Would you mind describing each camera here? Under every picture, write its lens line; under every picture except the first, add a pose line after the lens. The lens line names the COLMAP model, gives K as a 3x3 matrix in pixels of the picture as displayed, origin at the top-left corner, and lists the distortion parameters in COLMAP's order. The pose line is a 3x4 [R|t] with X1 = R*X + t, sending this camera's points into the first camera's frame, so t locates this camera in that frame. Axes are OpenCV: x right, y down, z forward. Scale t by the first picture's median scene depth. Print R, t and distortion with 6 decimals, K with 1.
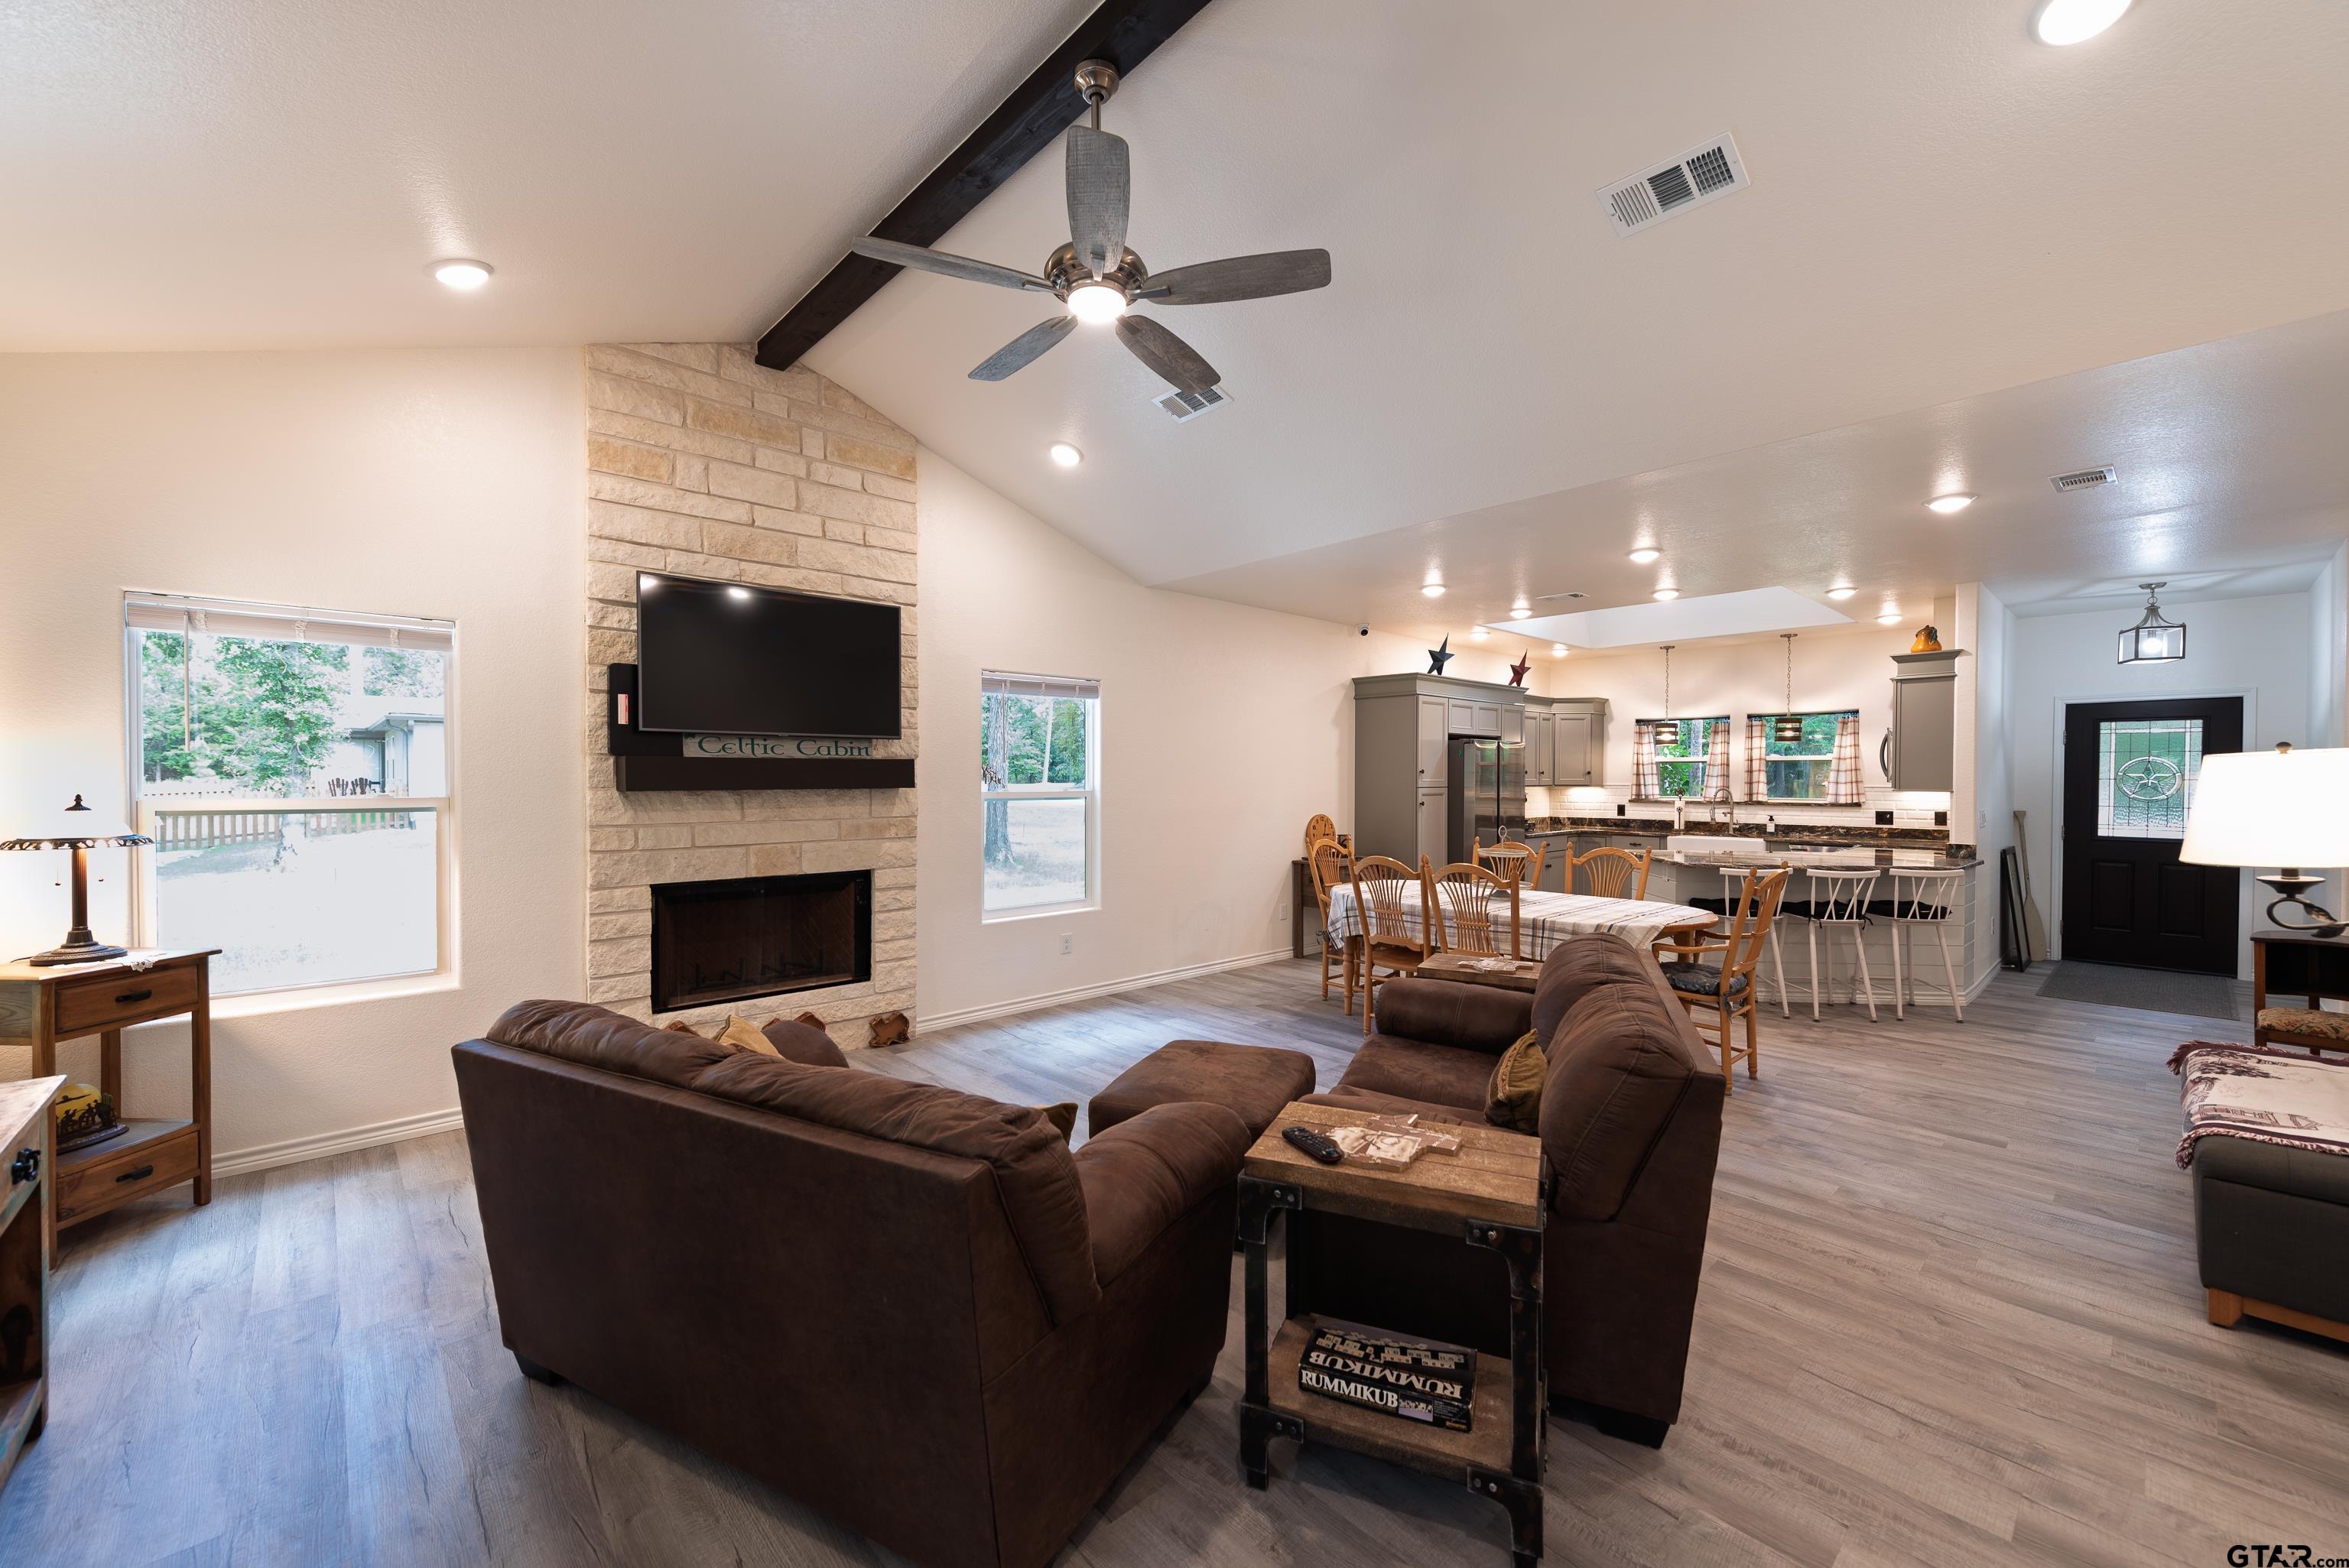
lens RADIAL K [[919.8, 0, 1171.8], [0, 919.8, 787.9], [0, 0, 1]] dist [0.013704, -0.003538]
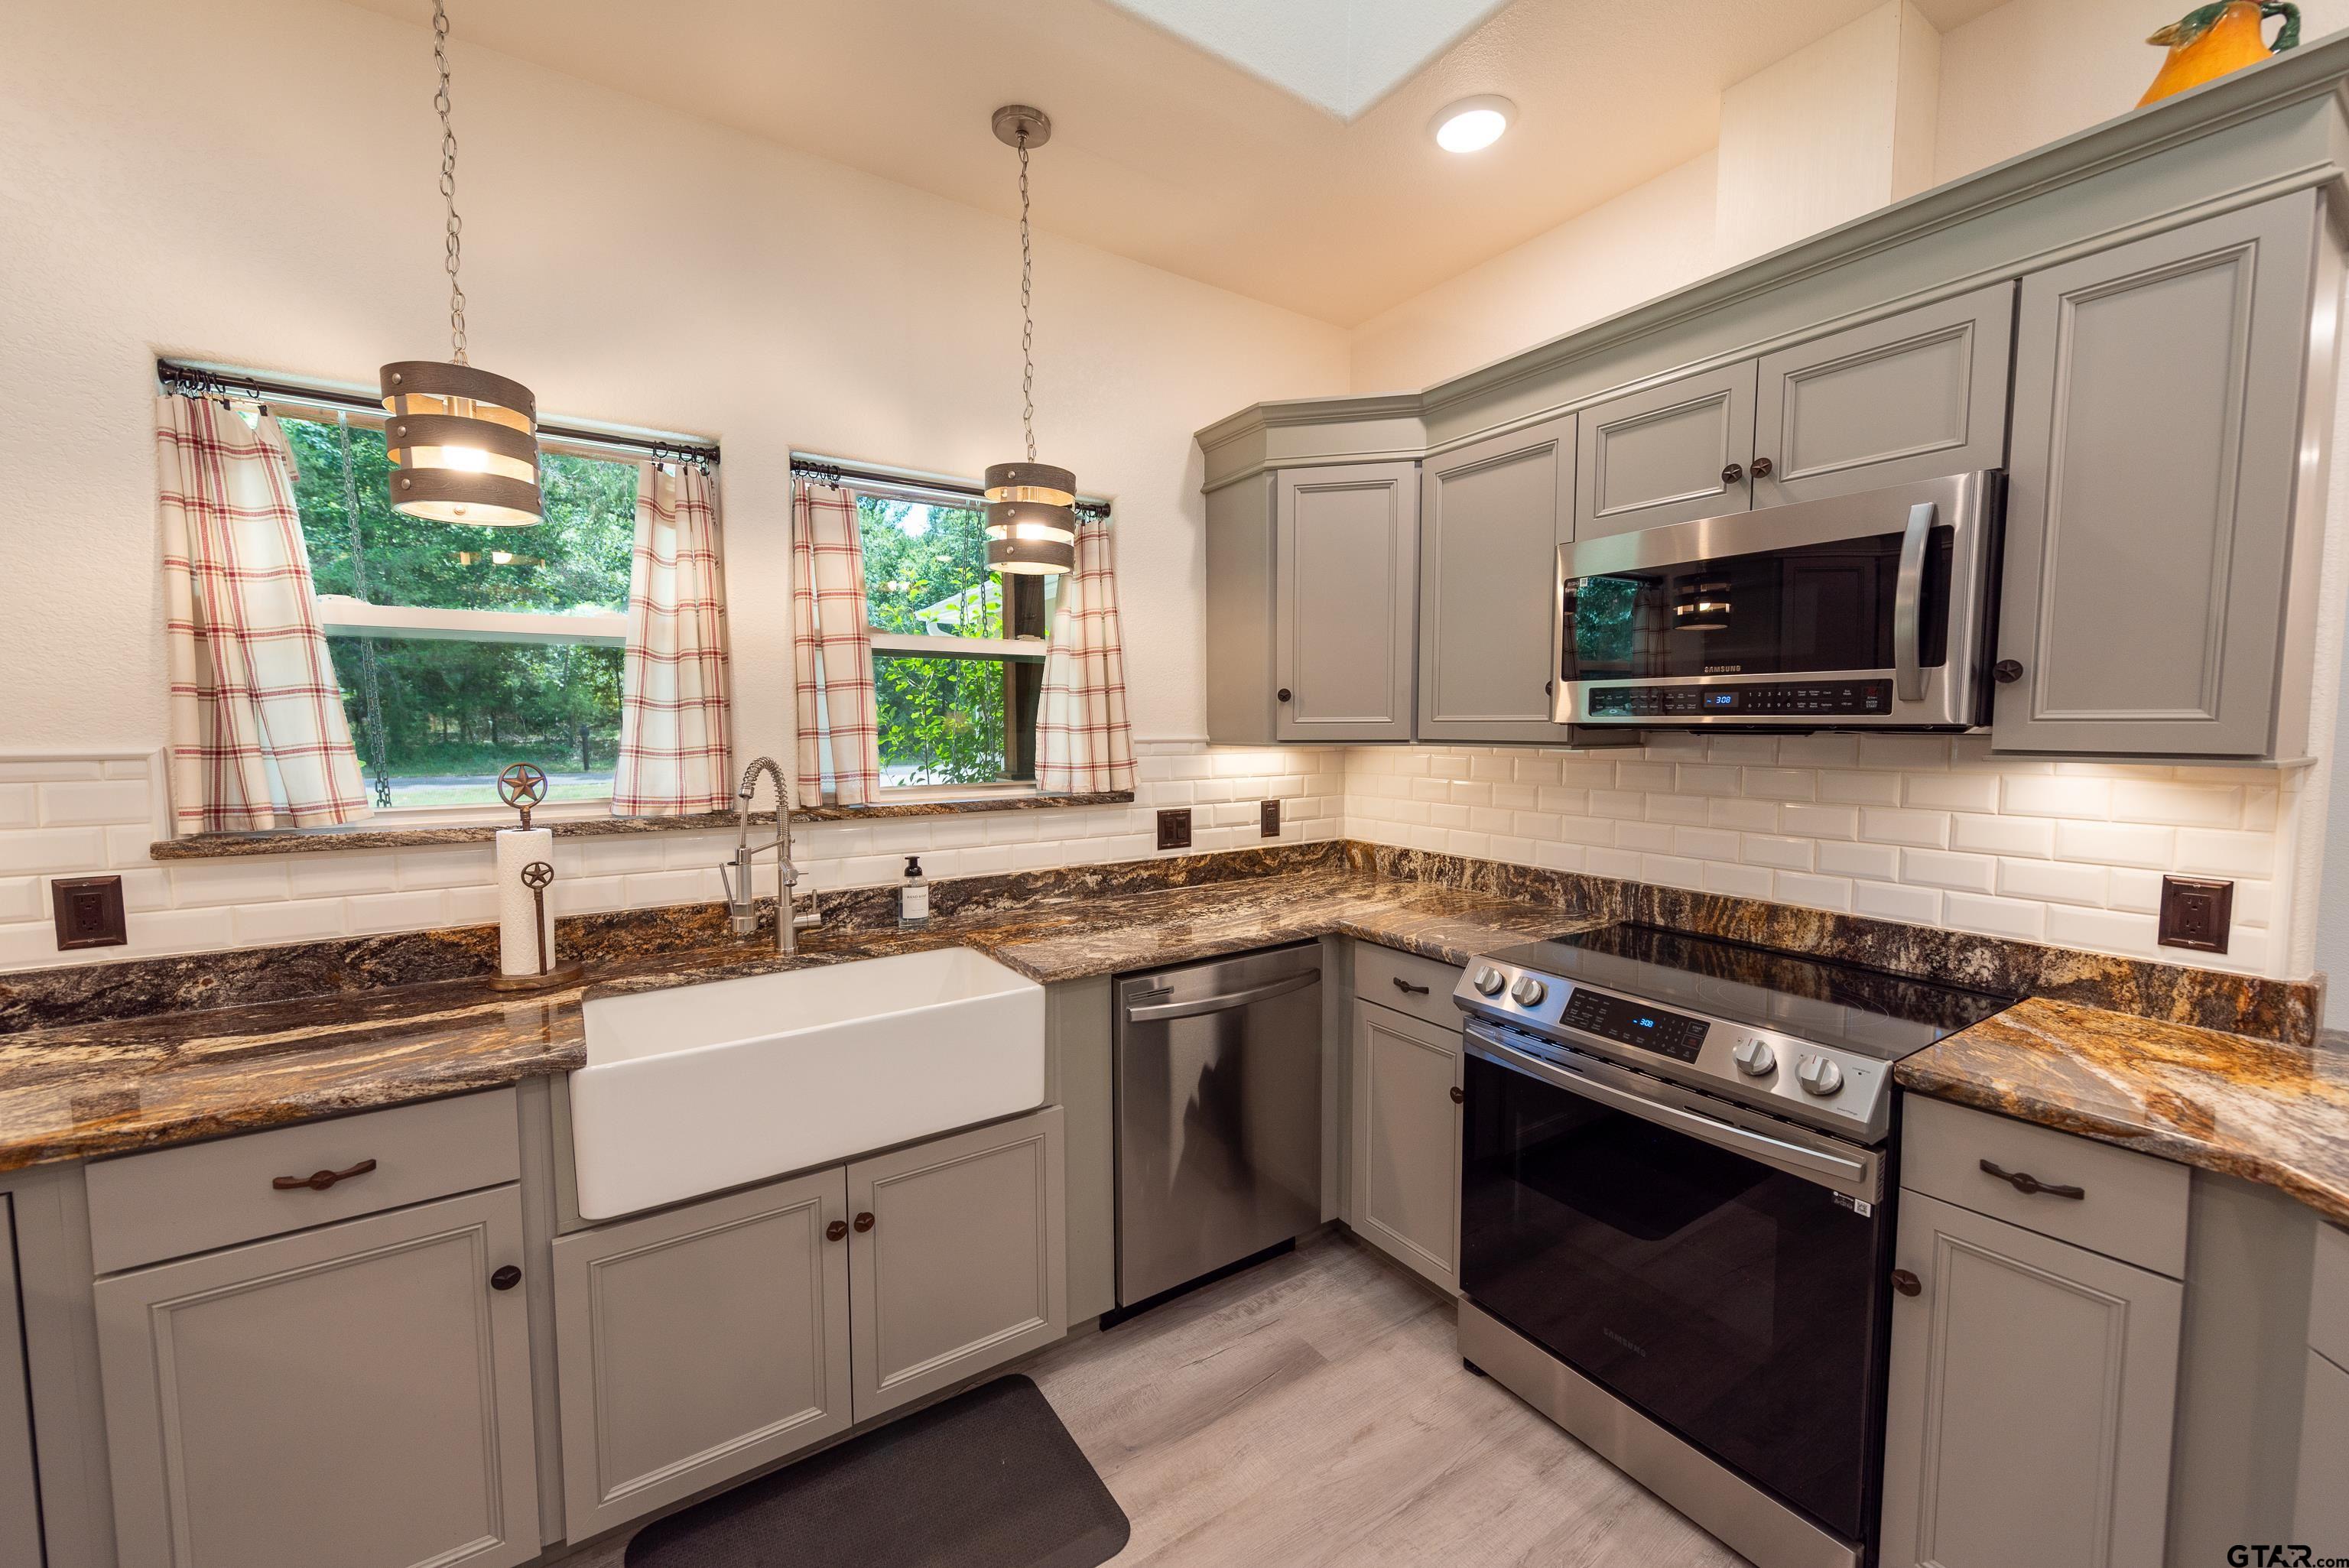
lens RADIAL K [[919.8, 0, 1177.2], [0, 919.8, 790.7], [0, 0, 1]] dist [0.013704, -0.003538]
pose [[0.157771, -0.074429, 0.984667, 0.488616], [0.014742, 0.997222, 0.073016, -0.008041], [-0.987366, 0.002996, 0.158430, 1.071870]]
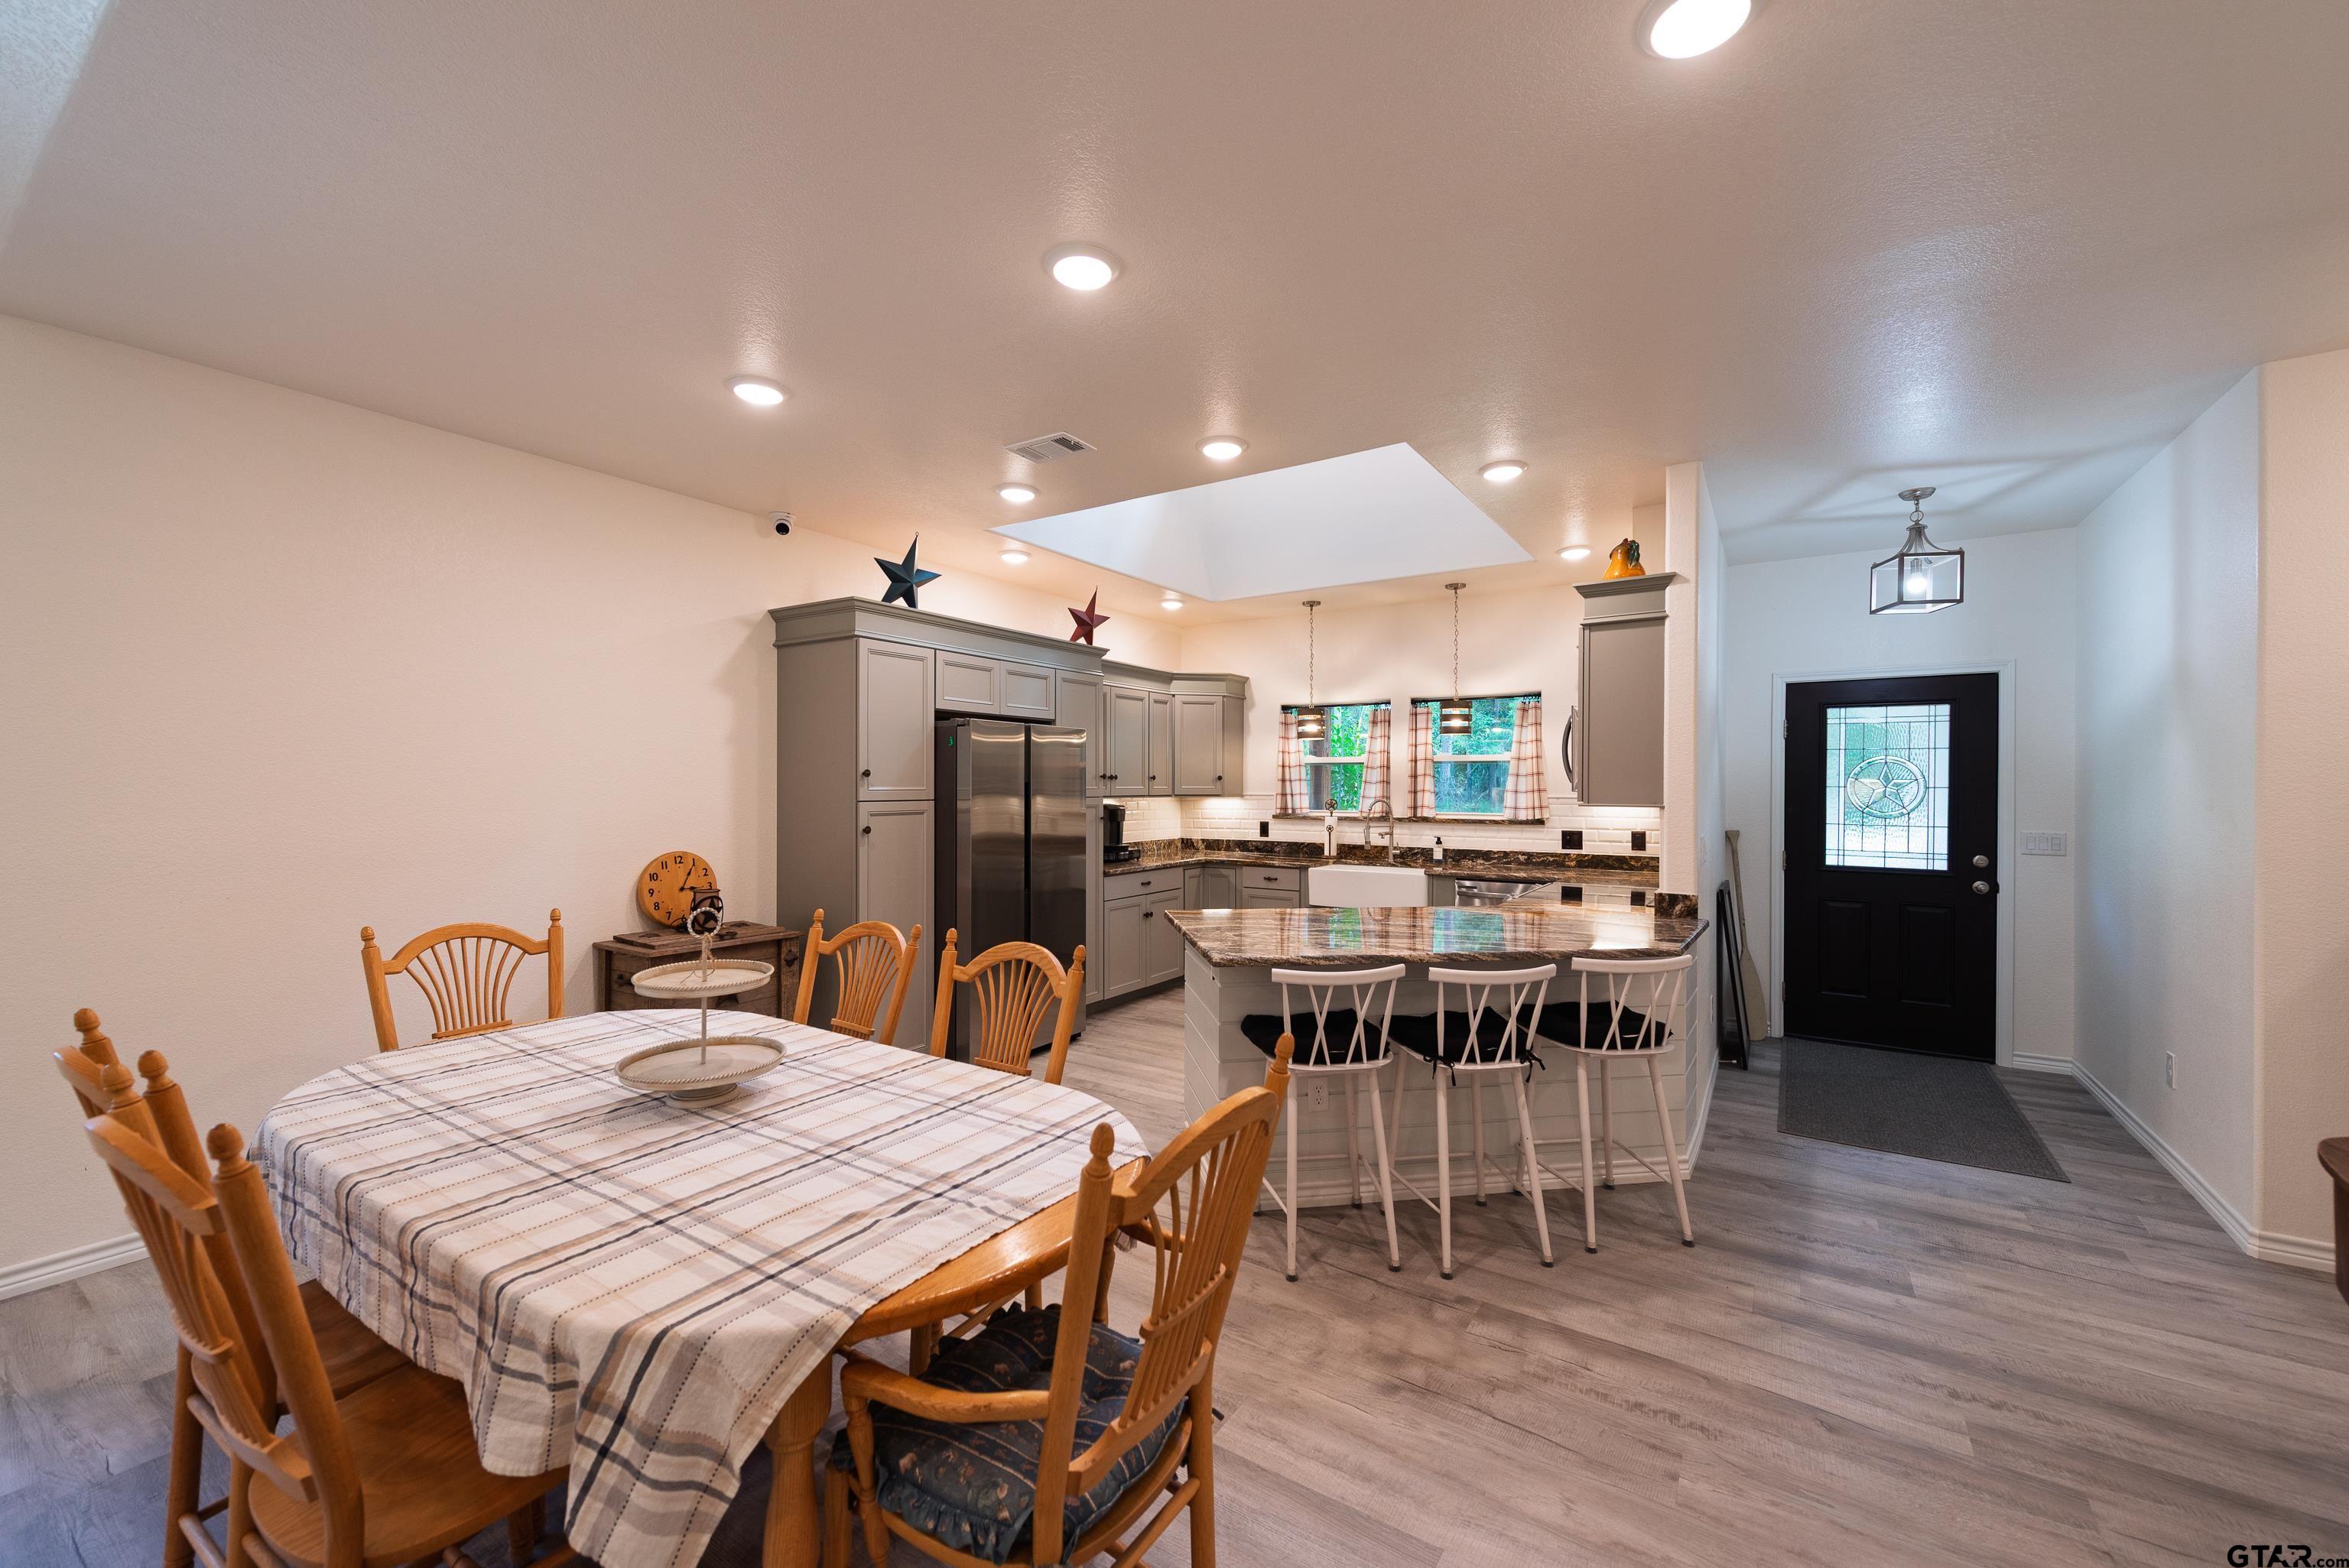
lens RADIAL K [[919.8, 0, 1171.9], [0, 919.8, 788.7], [0, 0, 1]] dist [0.013704, -0.003538]
pose [[0.971766, -0.000617, 0.235945, 0.332294], [0.002431, 0.999970, -0.007398, -0.003675], [-0.235933, 0.007762, 0.971738, 0.419754]]
